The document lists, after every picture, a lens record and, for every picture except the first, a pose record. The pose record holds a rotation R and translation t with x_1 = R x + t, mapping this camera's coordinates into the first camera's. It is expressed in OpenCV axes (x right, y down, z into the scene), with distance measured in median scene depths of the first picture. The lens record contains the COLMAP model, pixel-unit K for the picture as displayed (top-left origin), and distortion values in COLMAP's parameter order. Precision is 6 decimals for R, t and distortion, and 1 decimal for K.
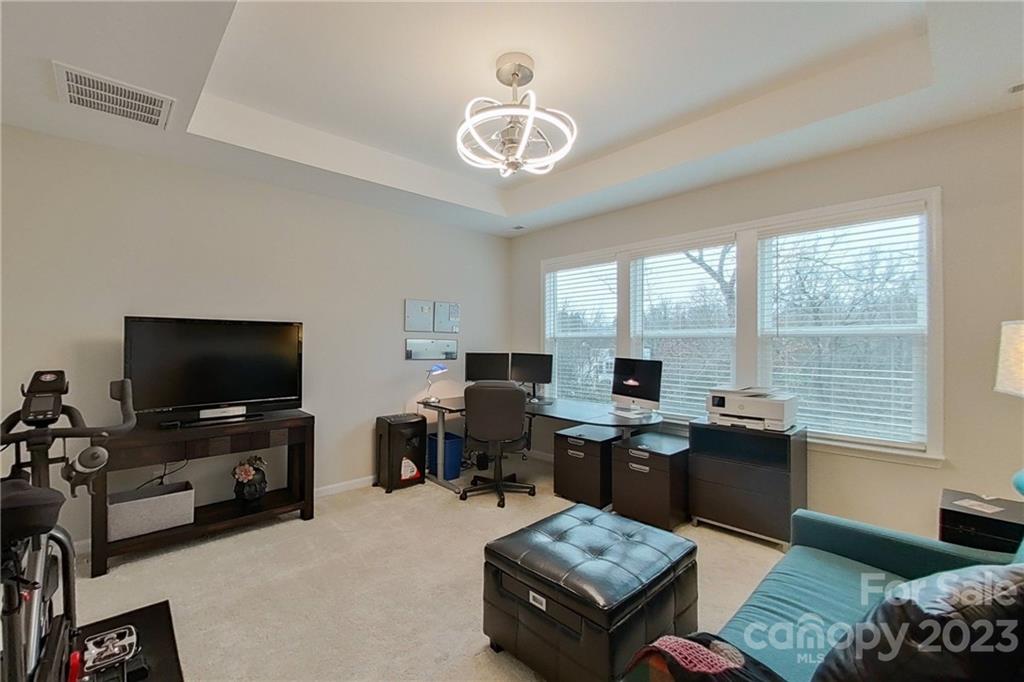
lens RADIAL K [[428.6, 0, 511.8], [0, 428.6, 342.3], [0, 0, 1]] dist [-0.000631, -0.000034]
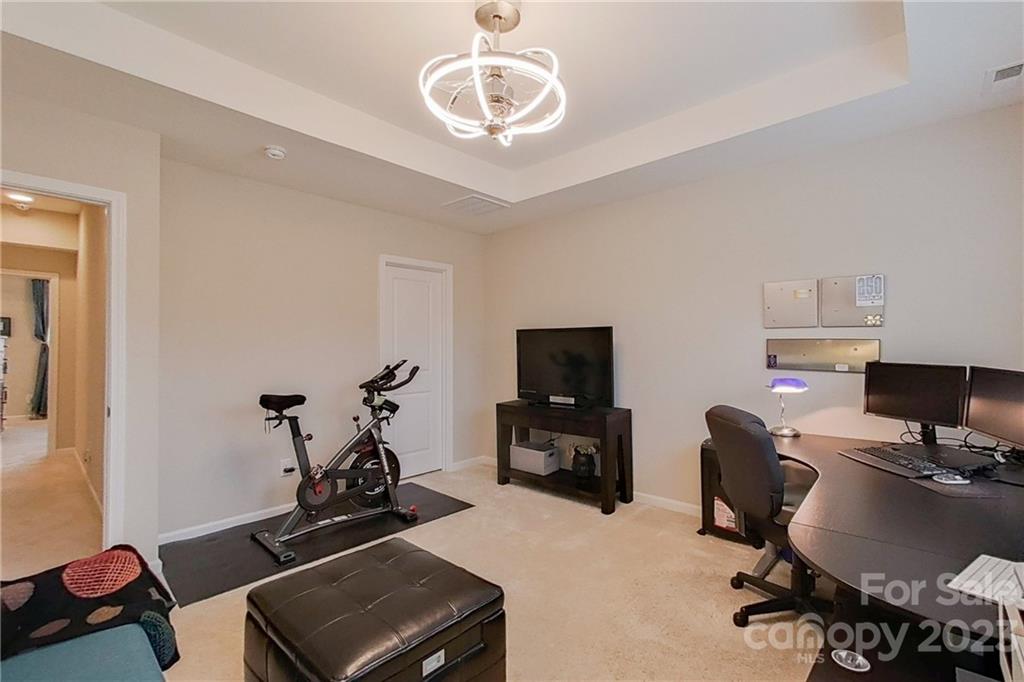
lens RADIAL K [[457.4, 0, 511.8], [0, 457.4, 341.6], [0, 0, 1]] dist [0.000197, 0.000003]
pose [[0.063149, -0.012336, -0.997928, 0.559096], [0.005710, 0.999912, -0.011999, 0.003271], [0.997988, -0.004940, 0.063214, 0.618576]]
